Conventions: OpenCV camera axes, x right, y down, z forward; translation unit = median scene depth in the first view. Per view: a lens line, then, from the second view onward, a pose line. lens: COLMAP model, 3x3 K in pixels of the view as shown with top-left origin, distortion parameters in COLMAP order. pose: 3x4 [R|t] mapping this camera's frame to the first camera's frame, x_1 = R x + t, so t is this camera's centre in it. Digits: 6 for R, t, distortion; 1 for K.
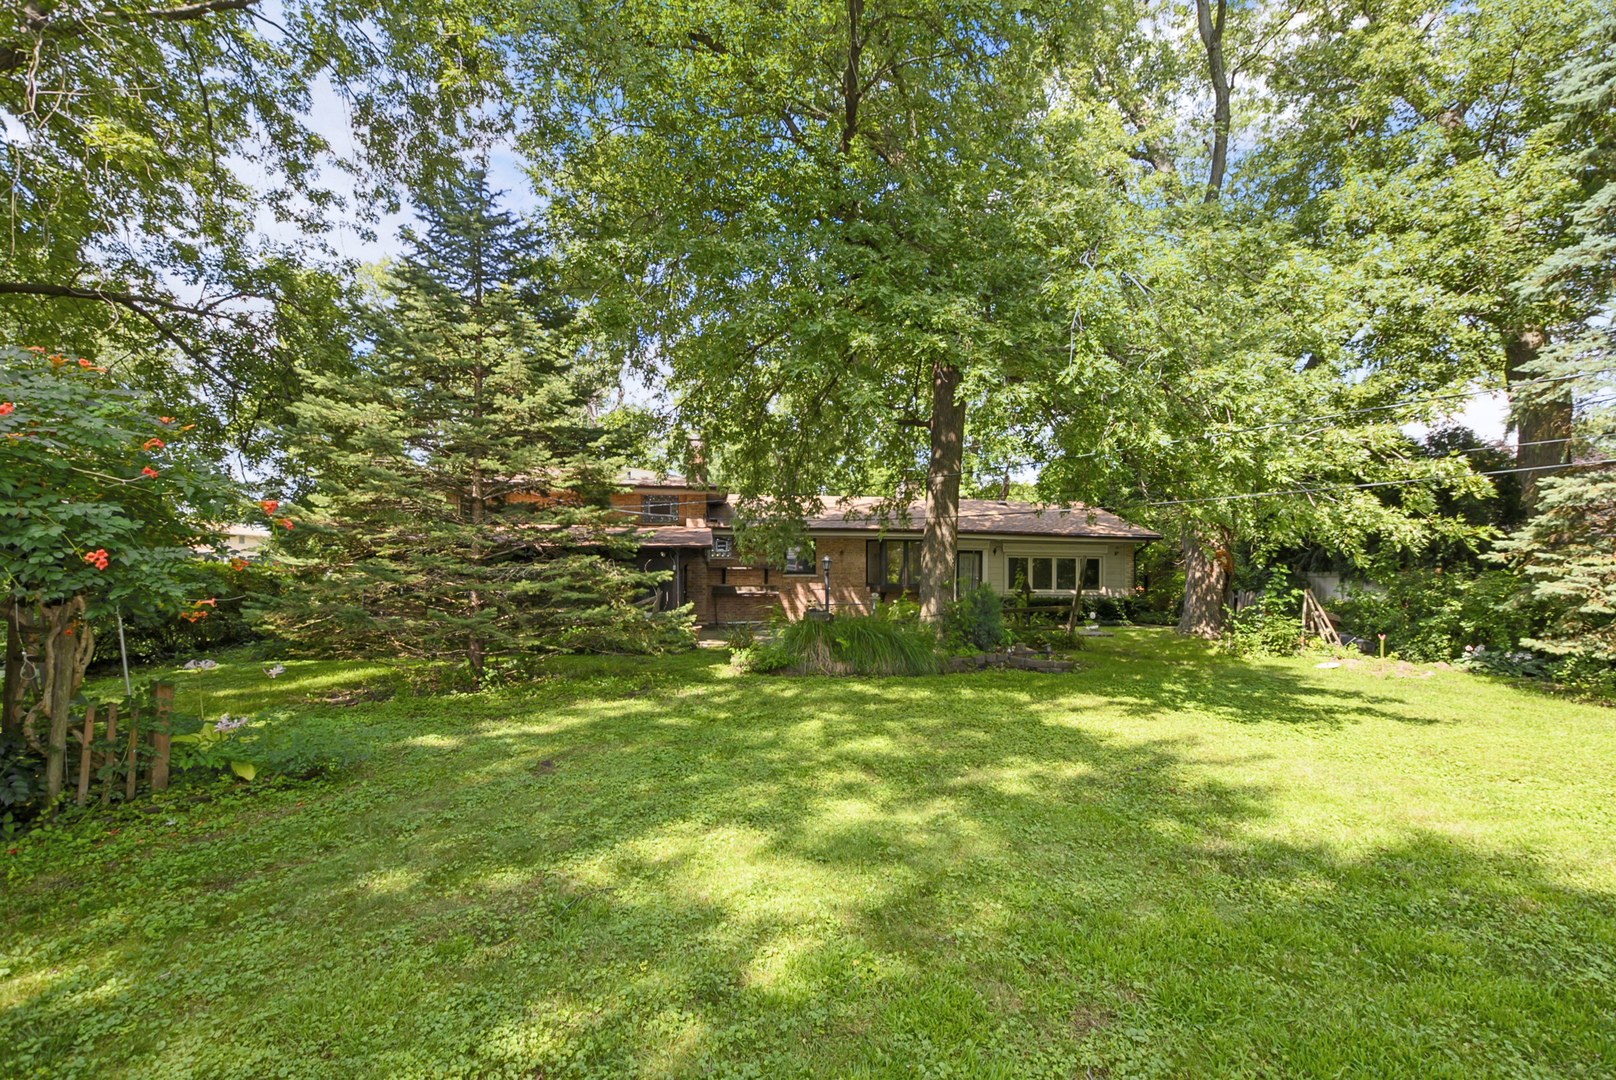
lens RADIAL K [[712.8, 0, 813.9], [0, 712.8, 552.6], [0, 0, 1]] dist [0.011796, -0.005703]
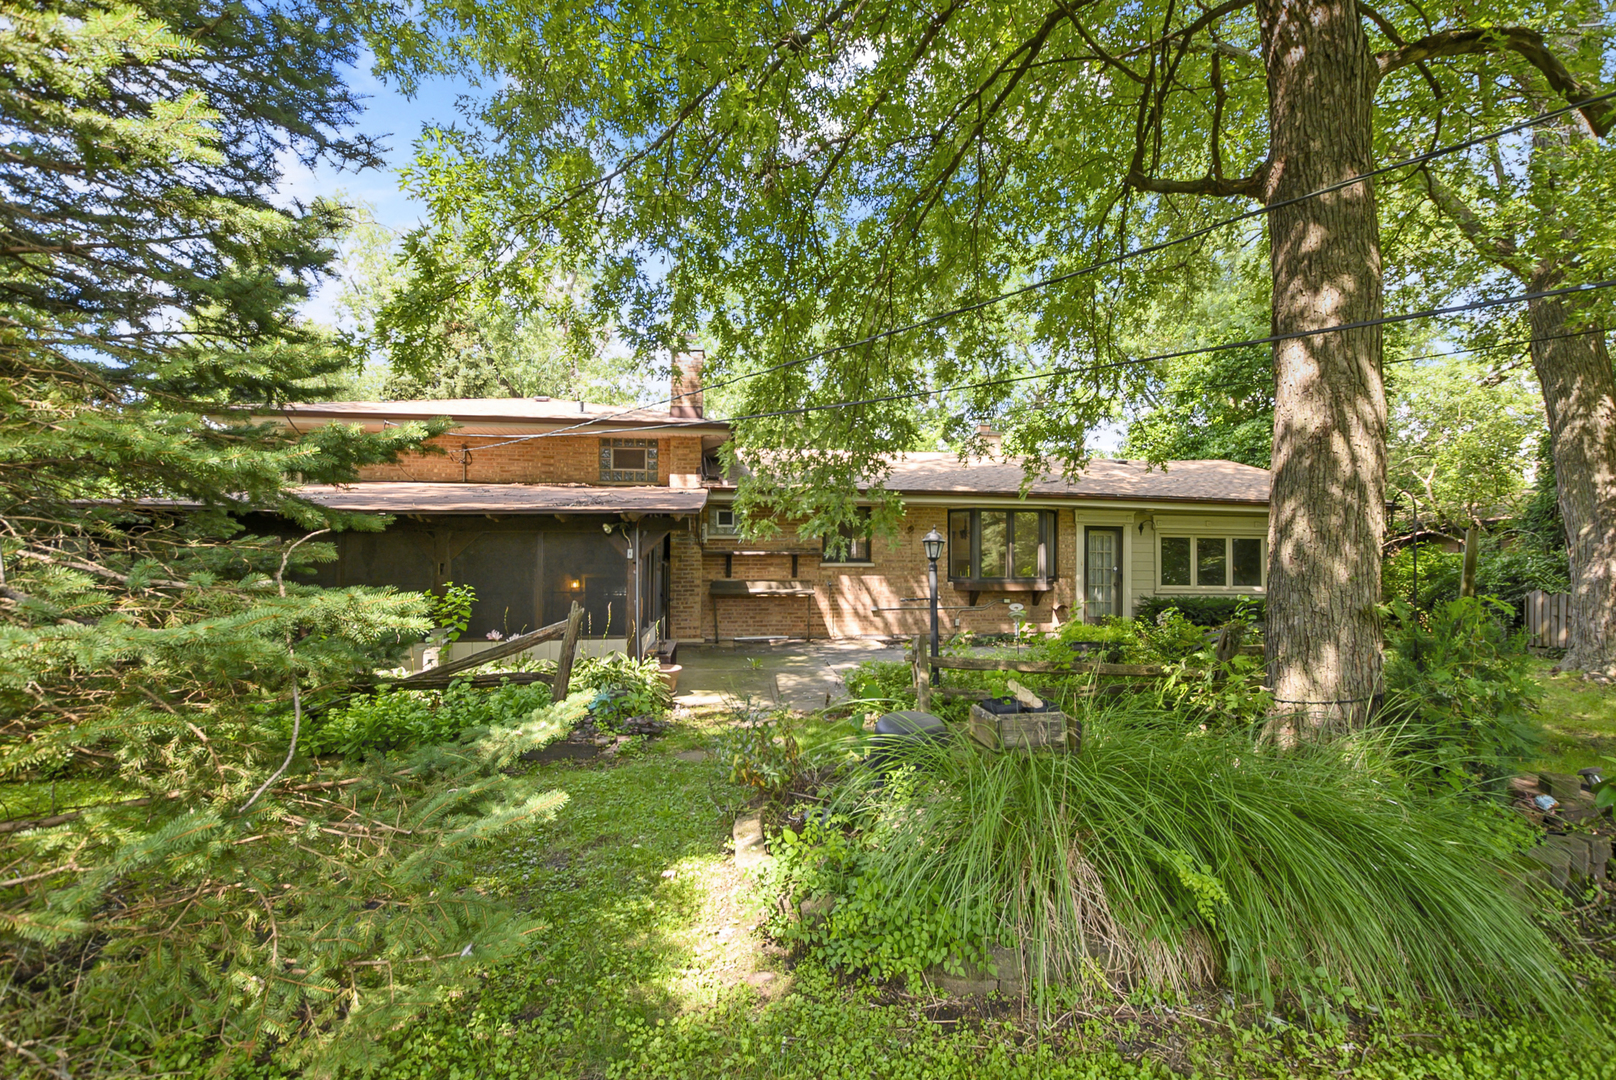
lens RADIAL K [[712.8, 0, 813.9], [0, 712.8, 552.6], [0, 0, 1]] dist [0.011796, -0.005703]
pose [[0.999829, 0.003312, -0.018187, -0.039609], [-0.002849, 0.999672, 0.025442, 0.005857], [0.018265, -0.025386, 0.999511, 0.375331]]
